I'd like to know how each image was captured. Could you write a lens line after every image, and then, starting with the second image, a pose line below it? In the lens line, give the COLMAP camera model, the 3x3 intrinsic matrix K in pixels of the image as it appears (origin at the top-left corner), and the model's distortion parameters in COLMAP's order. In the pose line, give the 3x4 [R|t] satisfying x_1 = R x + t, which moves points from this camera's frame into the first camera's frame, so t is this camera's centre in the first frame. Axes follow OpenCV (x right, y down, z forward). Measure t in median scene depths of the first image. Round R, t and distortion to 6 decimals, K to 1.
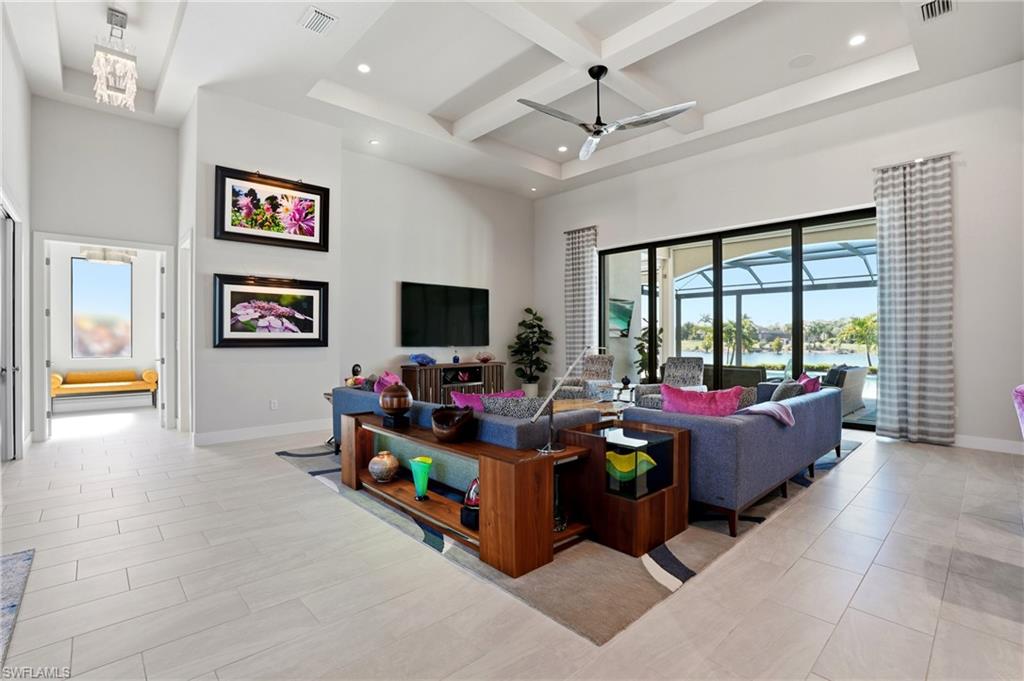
lens RADIAL K [[470.4, 0, 509.2], [0, 470.4, 337.6], [0, 0, 1]] dist [-0.063068, 0.014046]
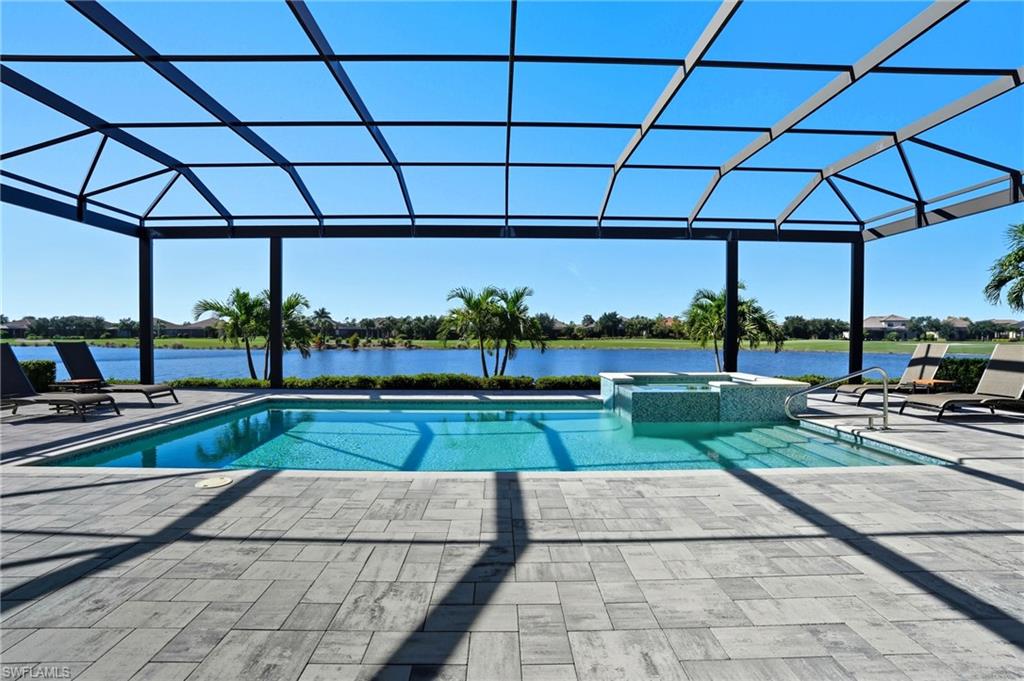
lens RADIAL K [[482.2, 0, 510.8], [0, 482.2, 338.8], [0, 0, 1]] dist [-0.046929, 0.000903]
pose [[0.665378, -0.003336, 0.746499, 0.708486], [-0.004552, 0.999953, 0.008526, 0.021536], [-0.746492, -0.009071, 0.665332, 1.197613]]
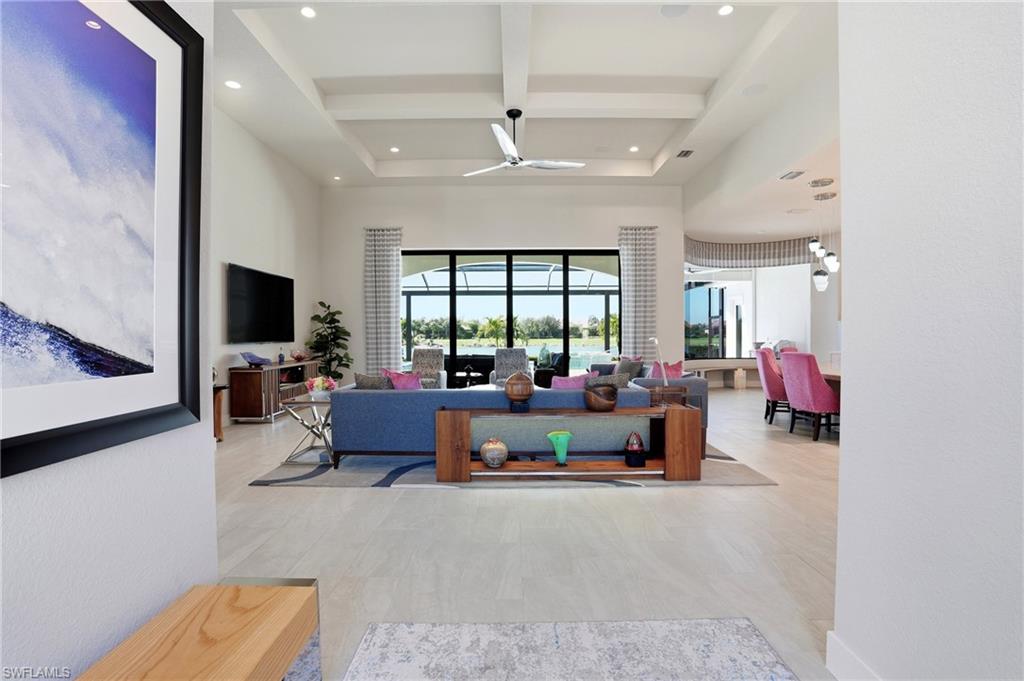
lens RADIAL K [[470.4, 0, 509.2], [0, 470.4, 337.6], [0, 0, 1]] dist [-0.063068, 0.014046]
pose [[0.686017, -0.006737, 0.727554, -0.414217], [0.000966, 0.999965, 0.008349, 0.001742], [-0.727585, -0.005025, 0.686000, 0.097278]]
